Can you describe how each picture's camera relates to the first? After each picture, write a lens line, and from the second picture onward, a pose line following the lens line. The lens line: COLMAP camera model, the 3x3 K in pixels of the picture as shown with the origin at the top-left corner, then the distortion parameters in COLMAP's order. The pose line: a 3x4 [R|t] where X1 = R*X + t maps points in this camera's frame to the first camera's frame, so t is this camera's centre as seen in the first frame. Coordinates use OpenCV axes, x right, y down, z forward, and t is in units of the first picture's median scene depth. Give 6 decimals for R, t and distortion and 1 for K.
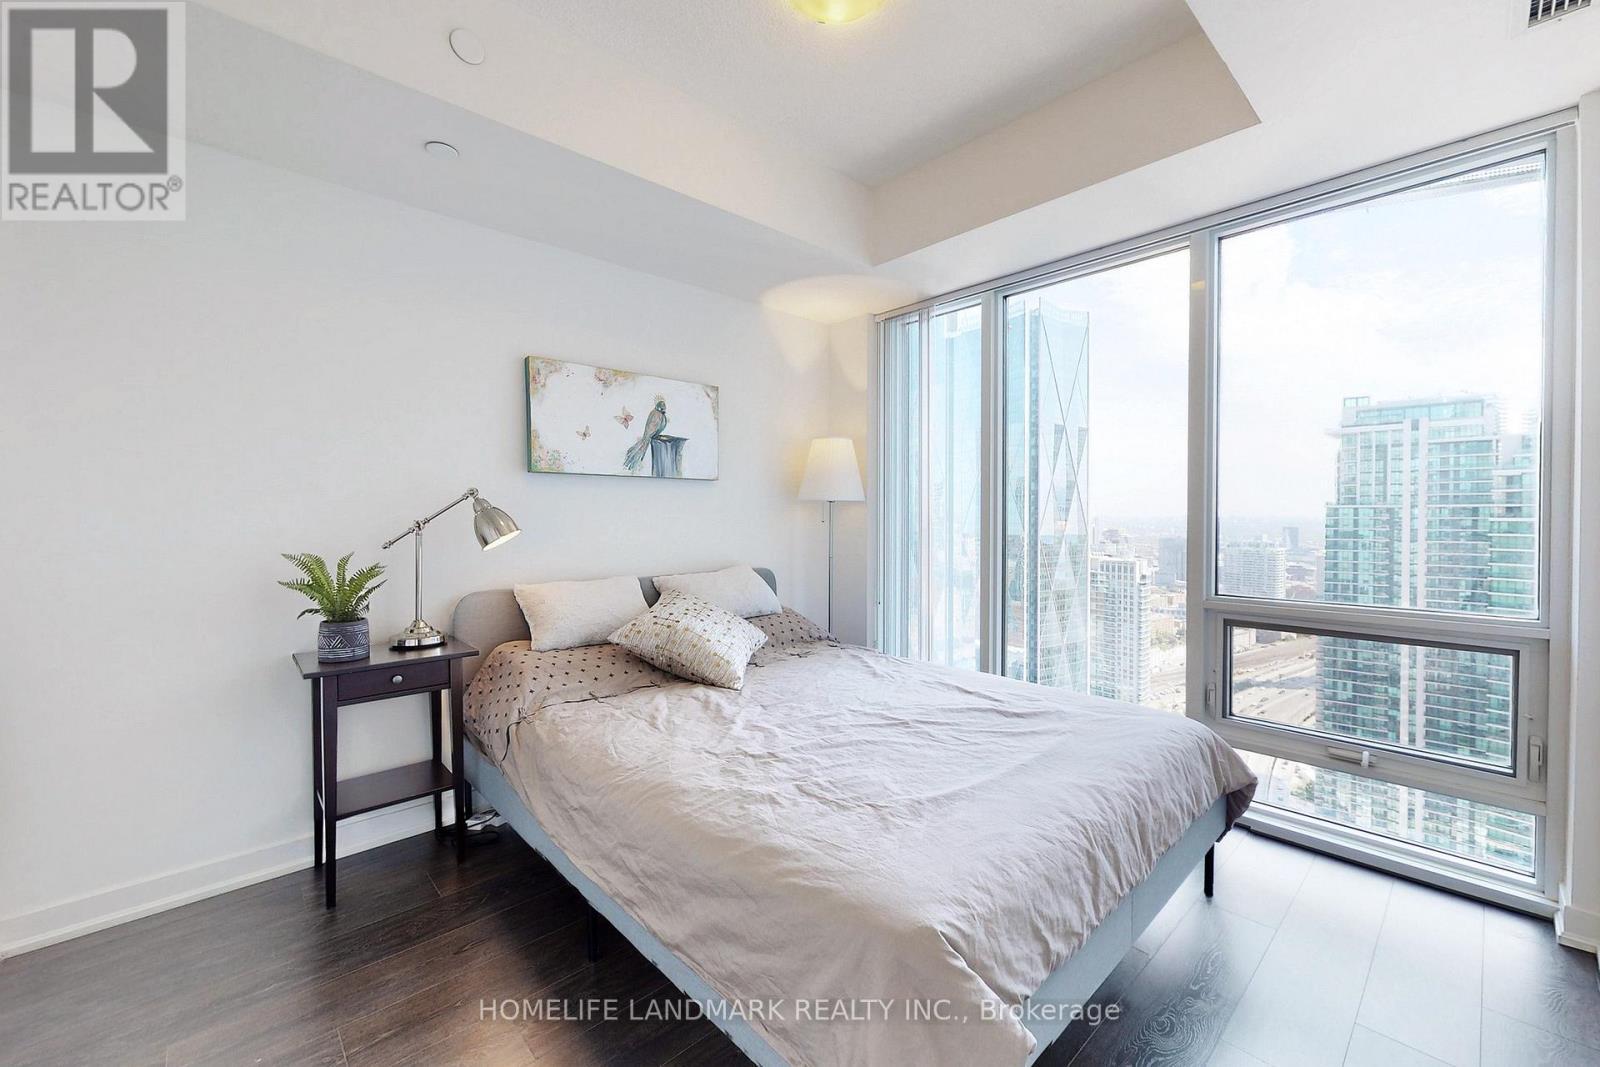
lens RADIAL K [[648.6, 0, 819.2], [0, 648.6, 522.9], [0, 0, 1]] dist [0.001740, 0.000694]
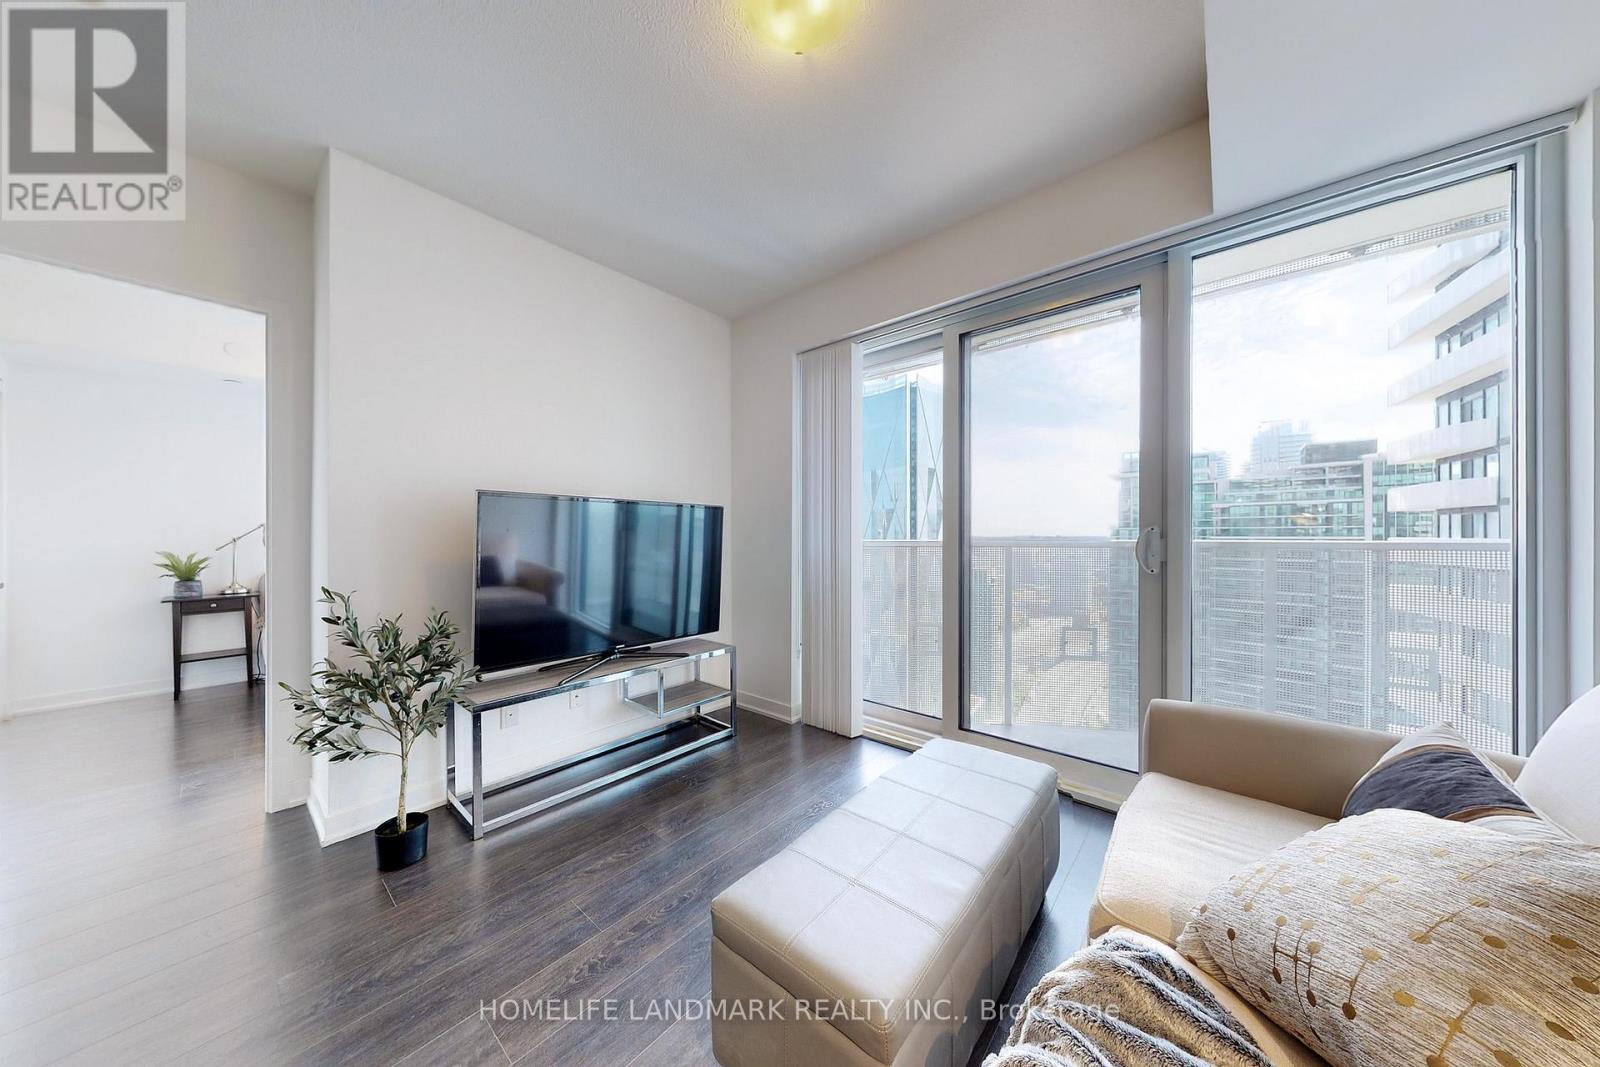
lens RADIAL K [[502.2, 0, 819.2], [0, 502.2, 535.2], [0, 0, 1]] dist [0.009325, -0.000198]
pose [[0.992835, -0.001350, 0.119485, 1.181625], [0.002811, 0.999923, -0.012057, 0.014847], [-0.119460, 0.012306, 0.992763, -0.984868]]
